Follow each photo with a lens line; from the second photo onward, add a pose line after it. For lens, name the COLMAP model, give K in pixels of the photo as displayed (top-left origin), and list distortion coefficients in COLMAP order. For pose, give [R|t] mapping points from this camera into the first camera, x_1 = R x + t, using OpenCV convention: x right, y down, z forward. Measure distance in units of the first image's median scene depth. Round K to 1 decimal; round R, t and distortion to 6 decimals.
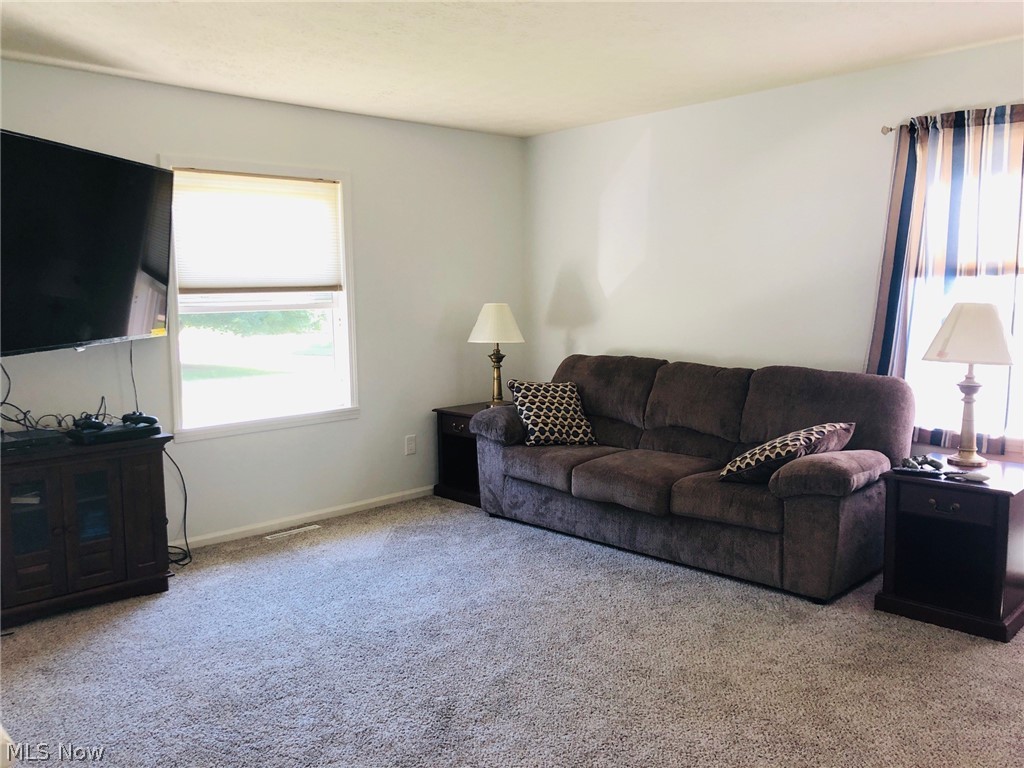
lens RADIAL K [[817.5, 0, 512.0], [0, 817.5, 384.0], [0, 0, 1]] dist [0.017993, 0.002508]
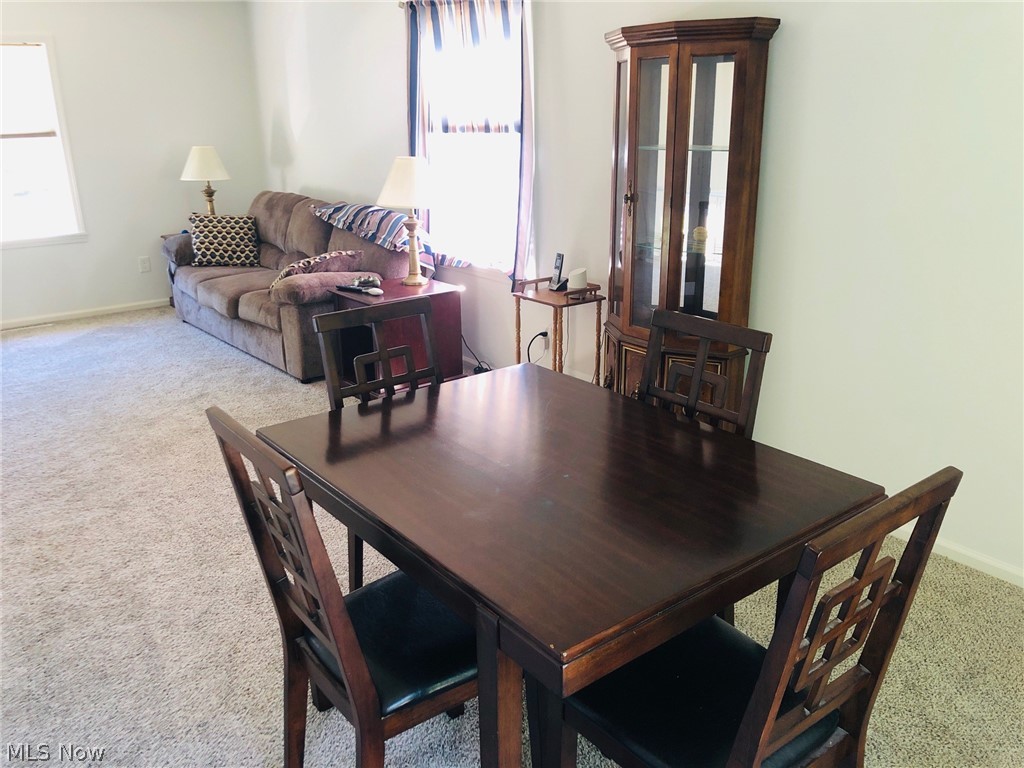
lens RADIAL K [[817.5, 0, 512.0], [0, 817.5, 384.0], [0, 0, 1]] dist [0.017993, 0.002508]
pose [[0.995051, 0.029223, -0.094968, 0.624652], [-0.008666, 0.977655, 0.210039, -0.016925], [0.098984, -0.208177, 0.973070, -0.224833]]
